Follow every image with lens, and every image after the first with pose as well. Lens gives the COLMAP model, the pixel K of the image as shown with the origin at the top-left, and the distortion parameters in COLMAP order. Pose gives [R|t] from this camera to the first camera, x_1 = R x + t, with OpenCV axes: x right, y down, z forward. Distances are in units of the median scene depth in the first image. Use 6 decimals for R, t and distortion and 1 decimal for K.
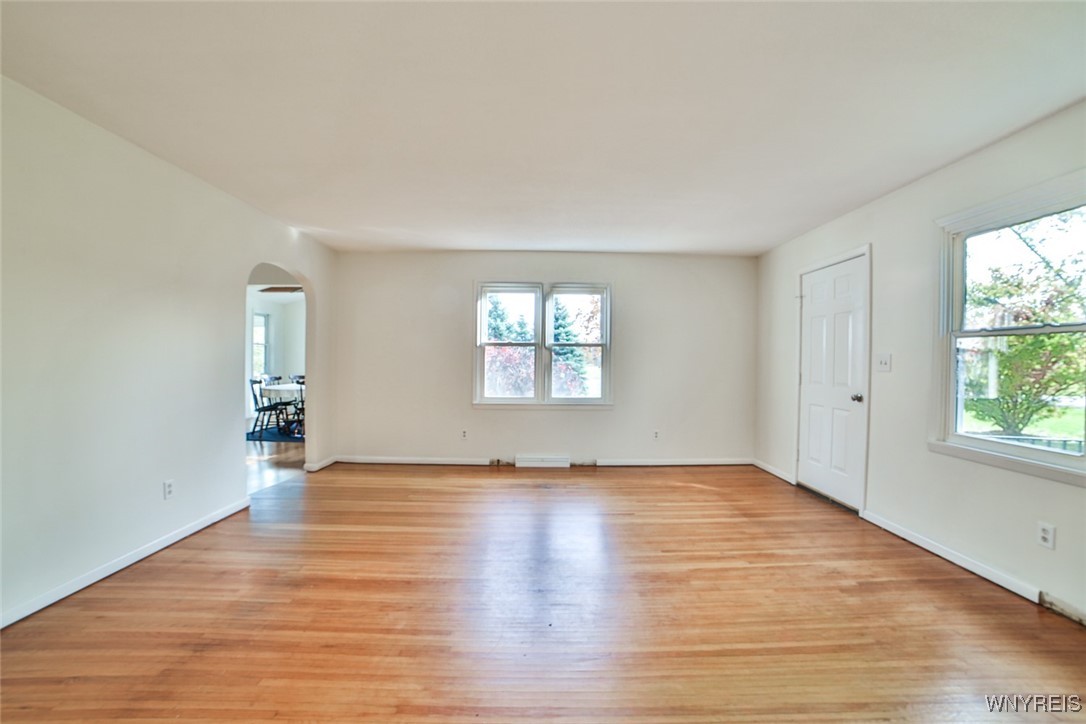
lens RADIAL K [[442.6, 0, 545.0], [0, 442.6, 364.7], [0, 0, 1]] dist [-0.043543, 0.000533]
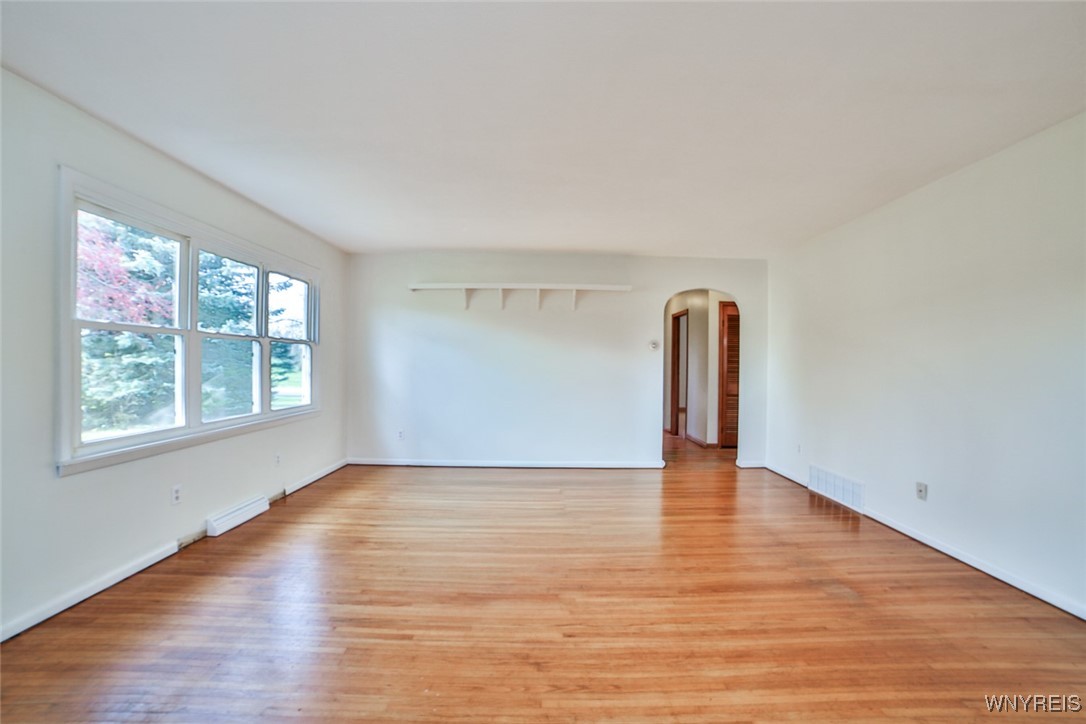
lens RADIAL K [[442.6, 0, 543.6], [0, 442.6, 359.1], [0, 0, 1]] dist [-0.043543, 0.000533]
pose [[-0.999711, -0.016466, 0.017511, 0.067341], [-0.016457, 0.999864, 0.000655, -0.018939], [-0.017519, 0.000367, -0.999846, 2.027108]]
